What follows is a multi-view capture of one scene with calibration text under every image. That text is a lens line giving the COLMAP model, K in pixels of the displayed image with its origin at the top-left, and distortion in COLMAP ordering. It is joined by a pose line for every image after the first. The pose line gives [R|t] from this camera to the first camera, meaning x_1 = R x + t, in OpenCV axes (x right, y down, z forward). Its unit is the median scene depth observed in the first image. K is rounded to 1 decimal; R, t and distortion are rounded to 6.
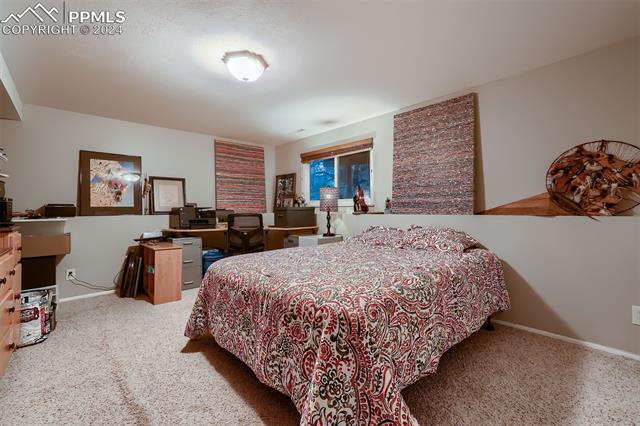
lens RADIAL K [[270.2, 0, 320.0], [0, 270.2, 210.7], [0, 0, 1]] dist [-0.016028, 0.006396]
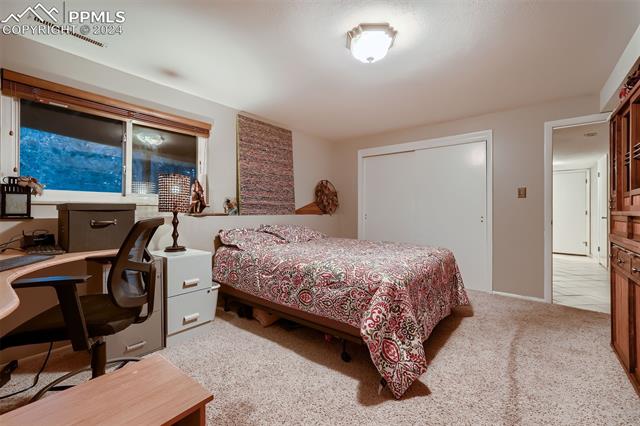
lens RADIAL K [[270.2, 0, 320.3], [0, 270.2, 212.9], [0, 0, 1]] dist [-0.016028, 0.006396]
pose [[-0.120171, -0.003457, 0.992747, -0.769267], [0.000159, 0.999994, 0.003502, 0.000762], [-0.992753, 0.000578, -0.120170, 0.865397]]
